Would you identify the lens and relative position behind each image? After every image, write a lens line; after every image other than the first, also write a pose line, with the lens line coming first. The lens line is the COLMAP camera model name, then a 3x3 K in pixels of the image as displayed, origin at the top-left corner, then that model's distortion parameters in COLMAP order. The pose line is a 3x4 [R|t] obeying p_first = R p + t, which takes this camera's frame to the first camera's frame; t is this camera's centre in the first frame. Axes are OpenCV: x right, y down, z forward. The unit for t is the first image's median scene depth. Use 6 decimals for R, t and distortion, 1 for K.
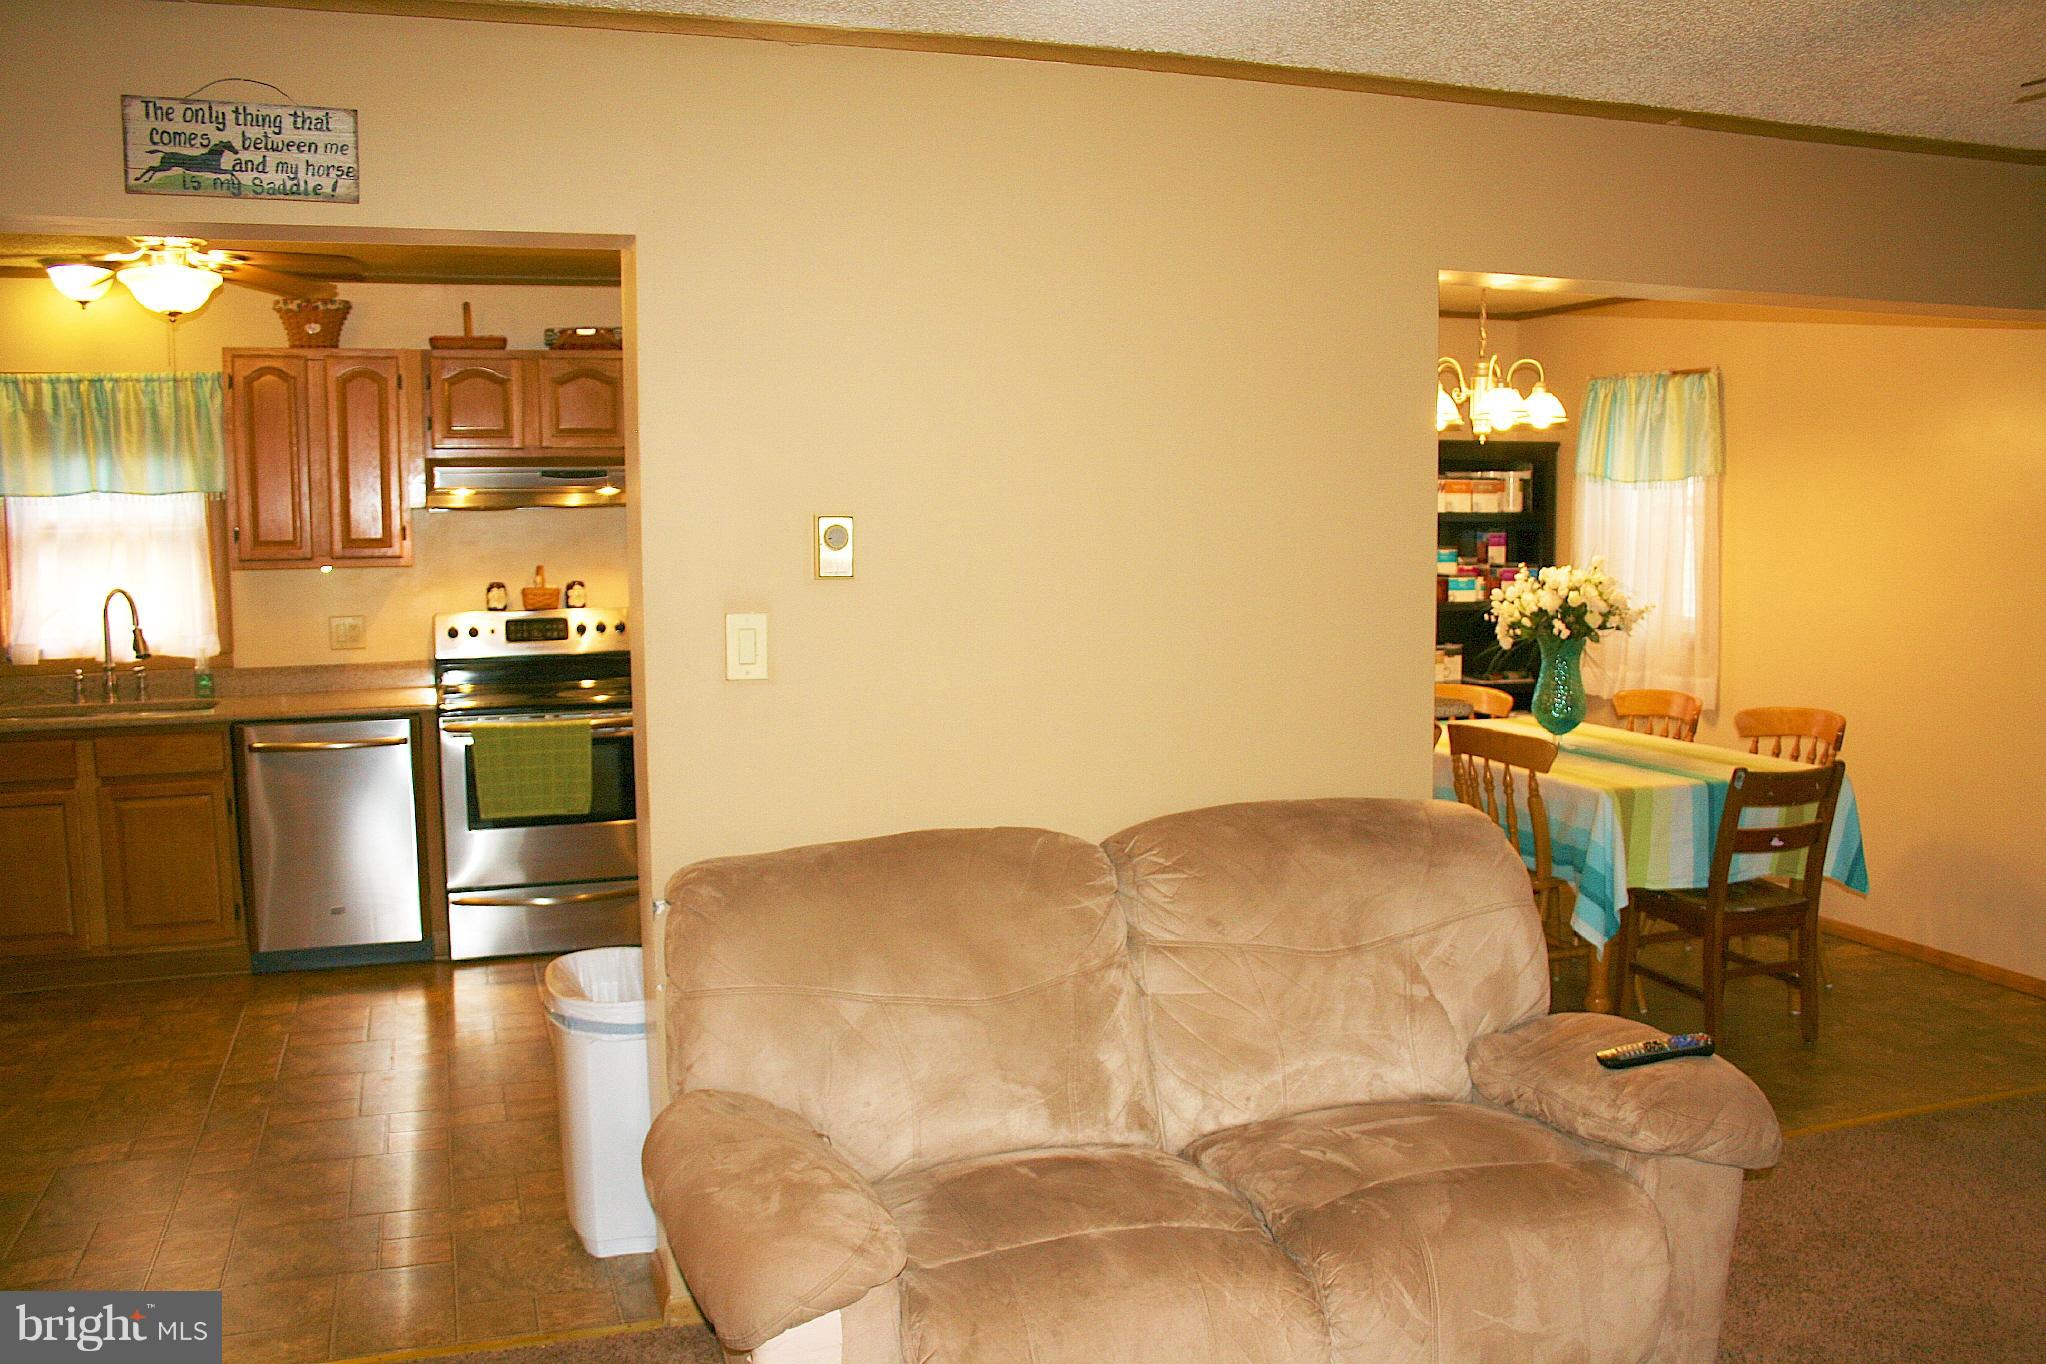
lens RADIAL K [[1708.2, 0, 1027.0], [0, 1708.2, 706.8], [0, 0, 1]] dist [-0.150651, 0.133182]
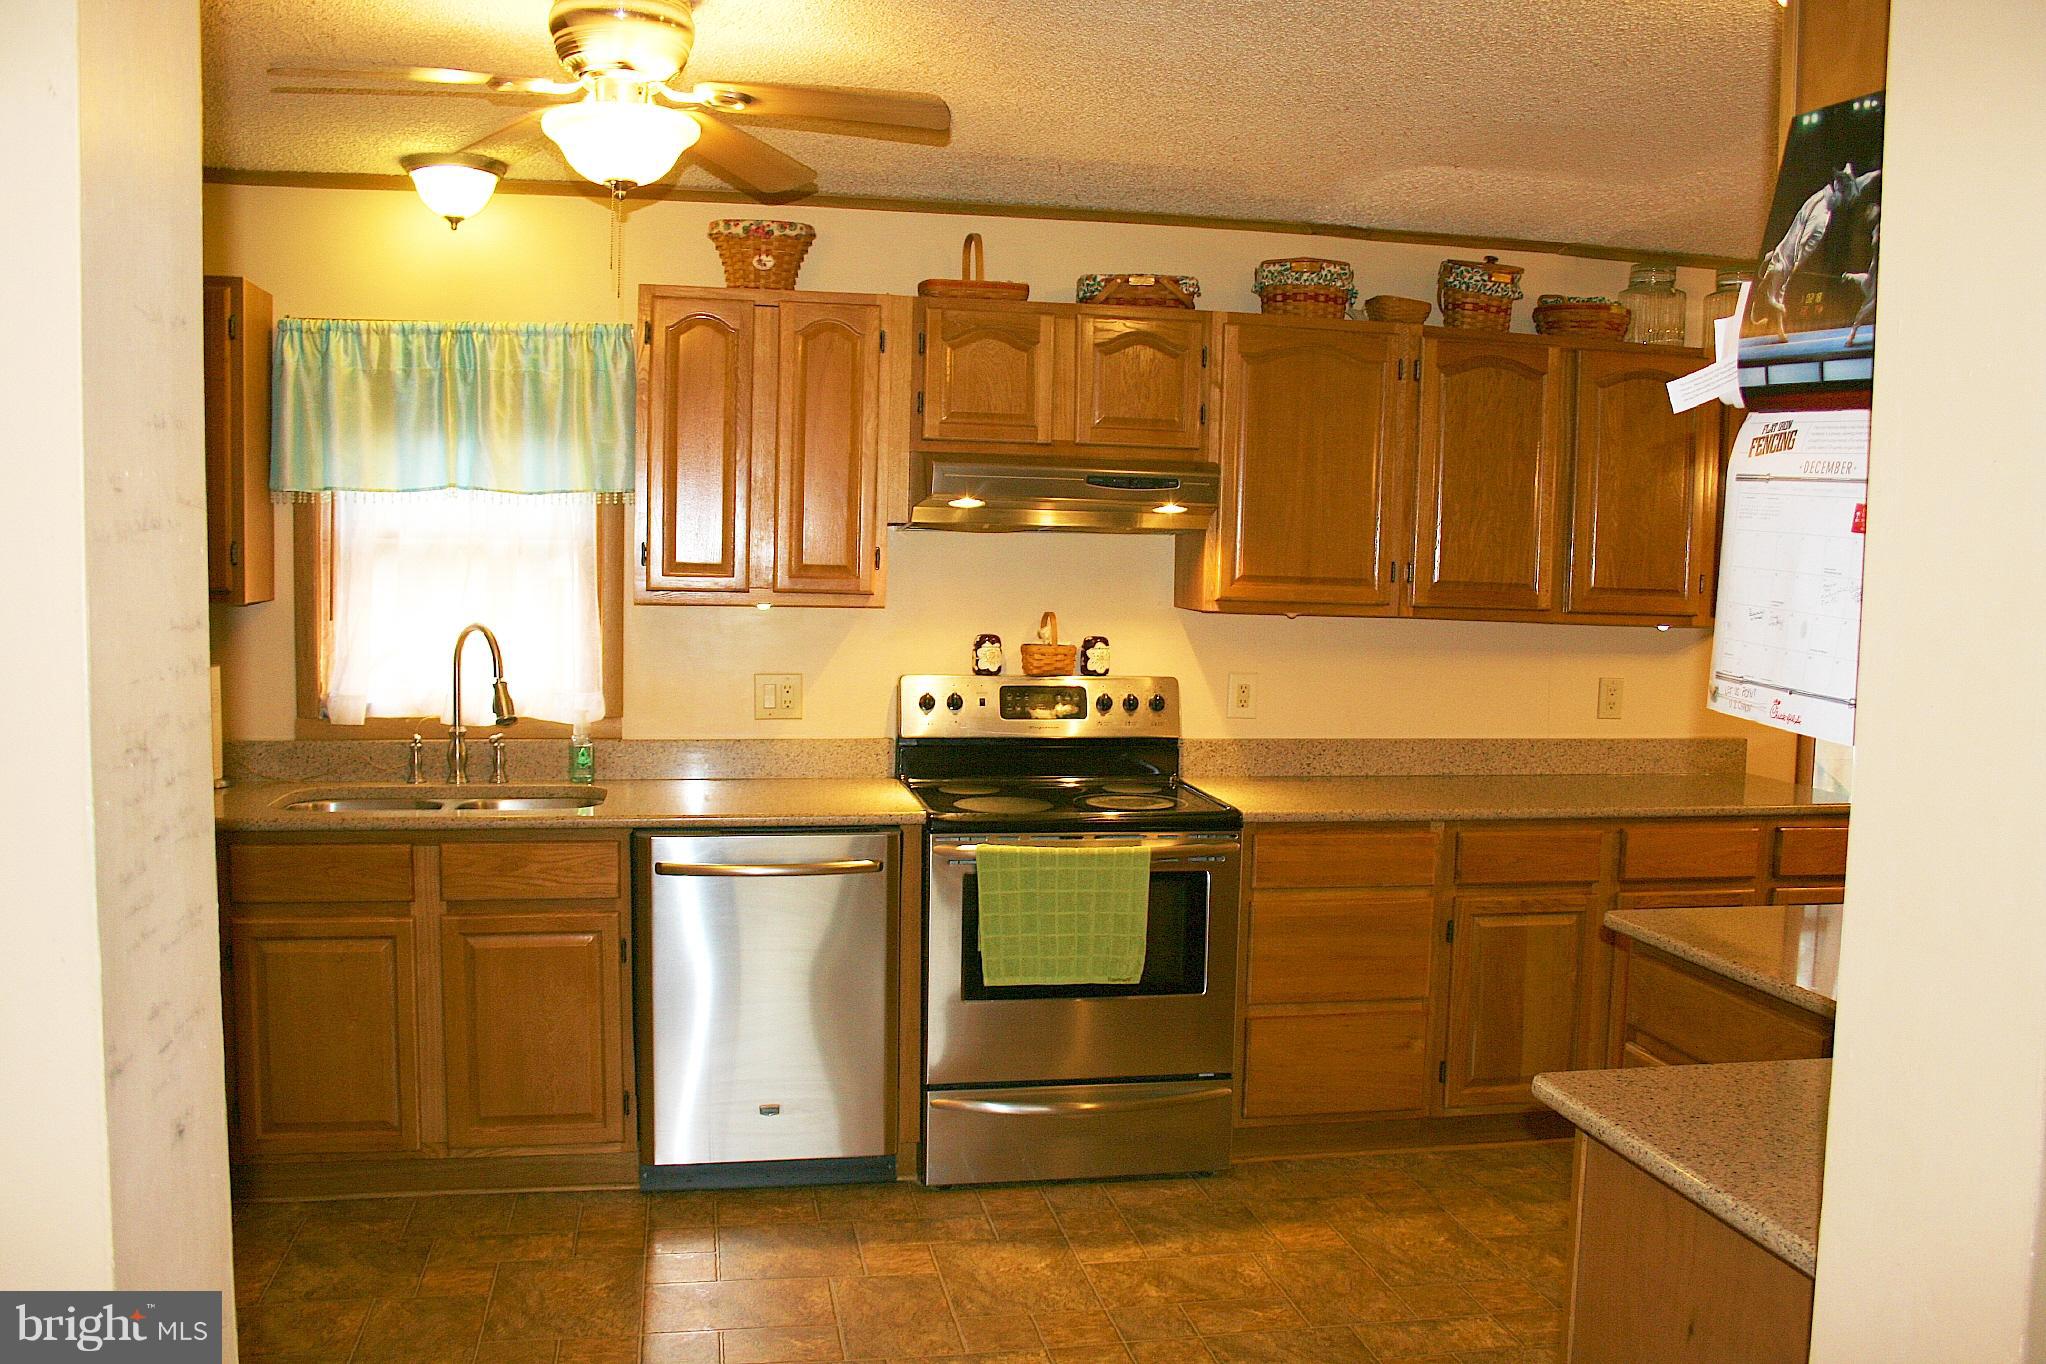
lens RADIAL K [[1708.2, 0, 1027.0], [0, 1708.2, 706.8], [0, 0, 1]] dist [-0.150651, 0.133182]
pose [[0.988500, 0.040967, -0.145564, -0.209405], [-0.044963, 0.998694, -0.024269, -0.028781], [0.144379, 0.030535, 0.989051, 0.319665]]
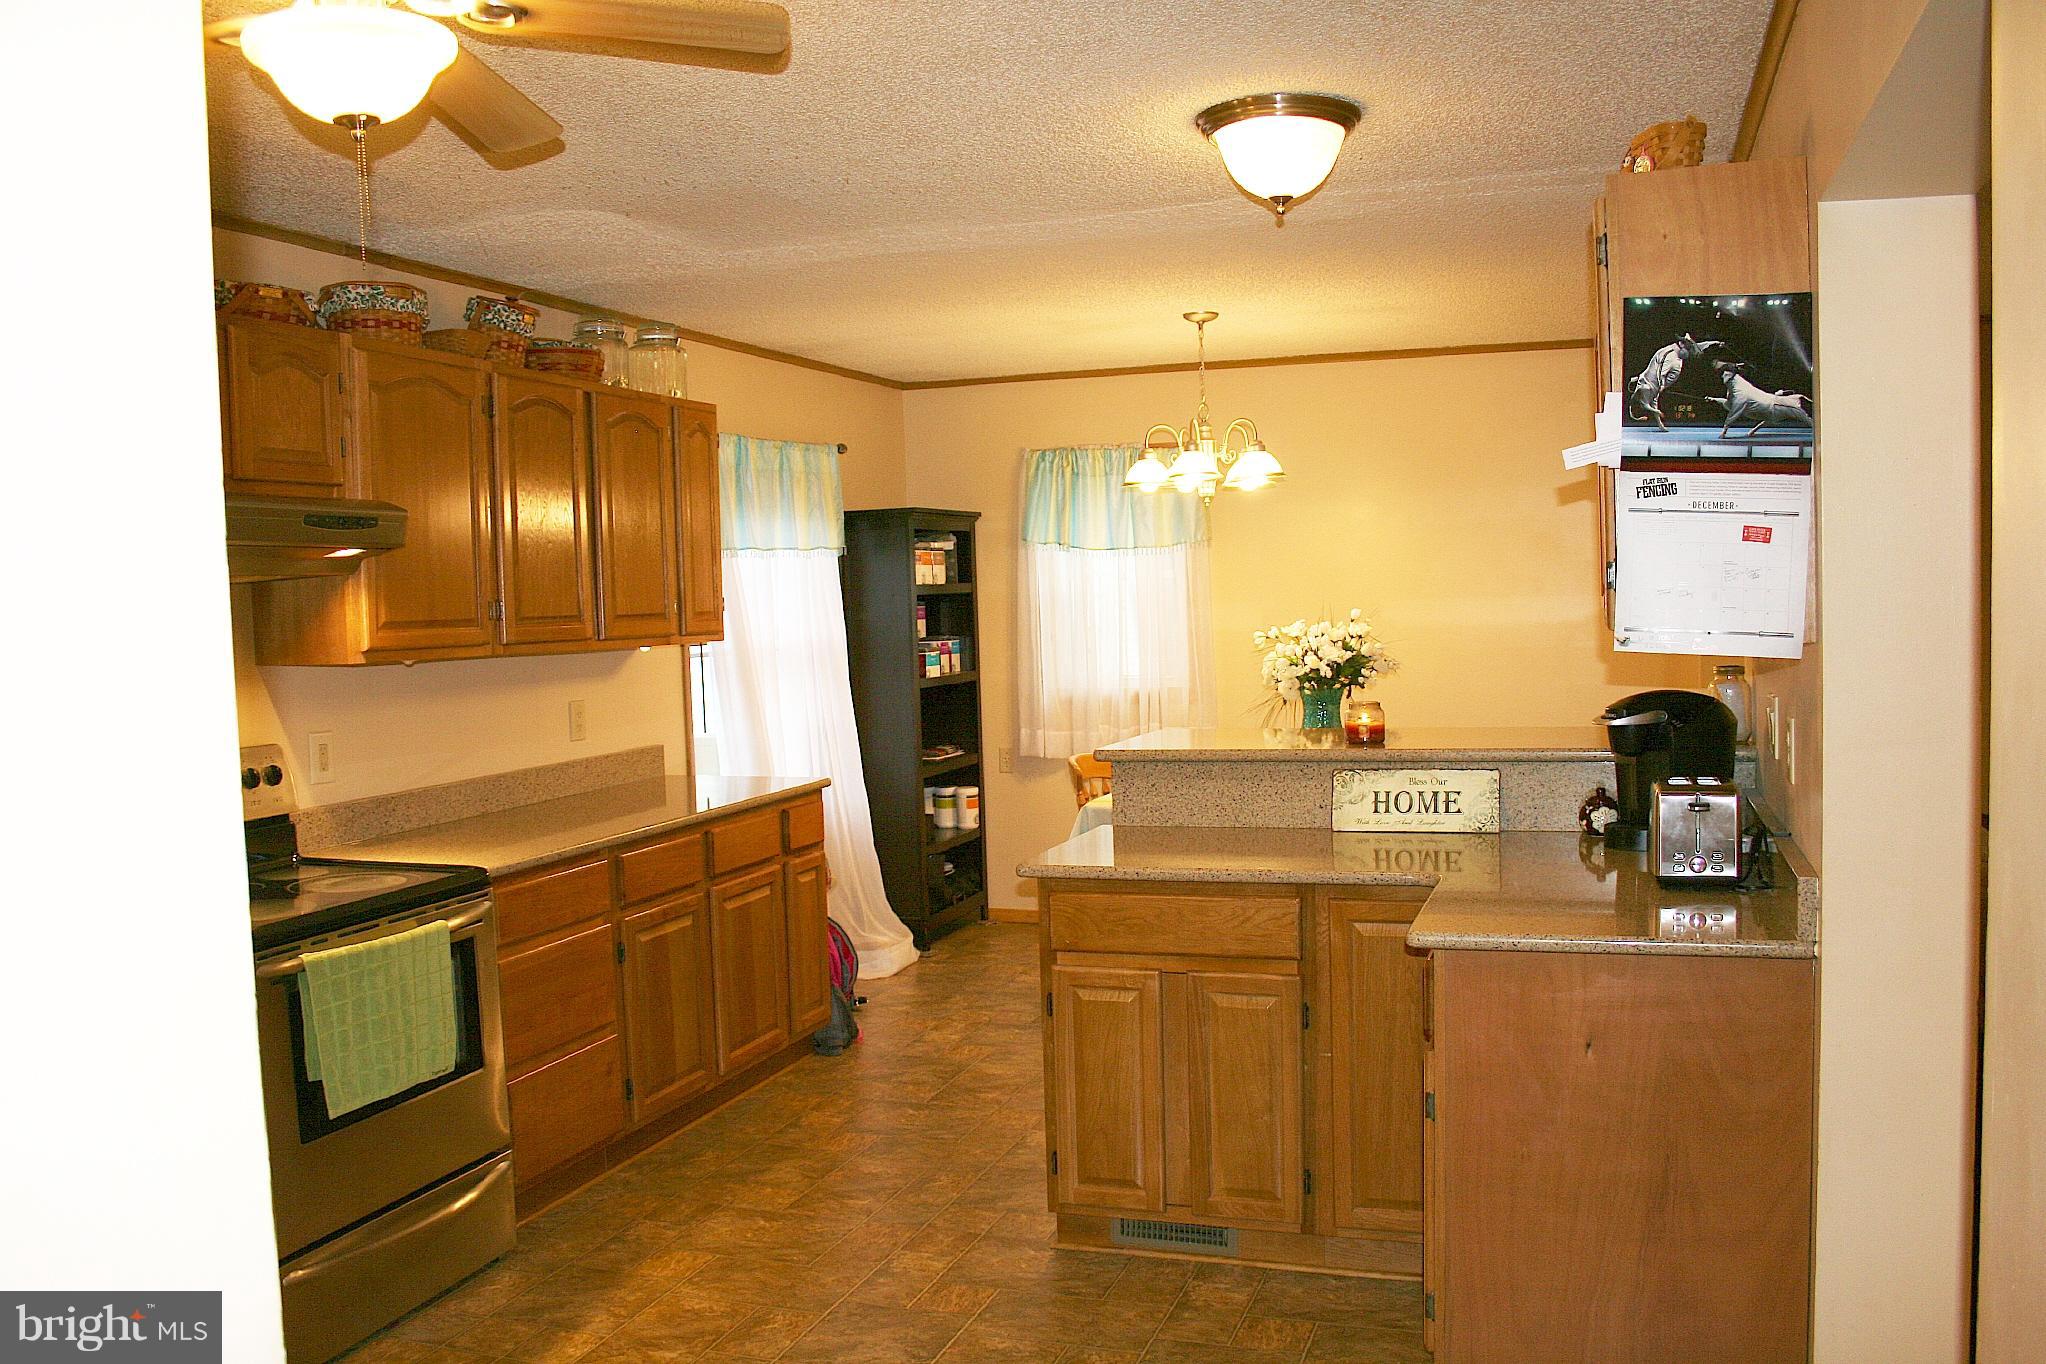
lens RADIAL K [[1708.2, 0, 1027.0], [0, 1708.2, 706.8], [0, 0, 1]] dist [-0.150651, 0.133182]
pose [[0.630455, -0.064996, 0.773500, -0.590917], [0.113272, 0.993525, -0.008840, -0.039280], [-0.767916, 0.093190, 0.633735, 0.444362]]
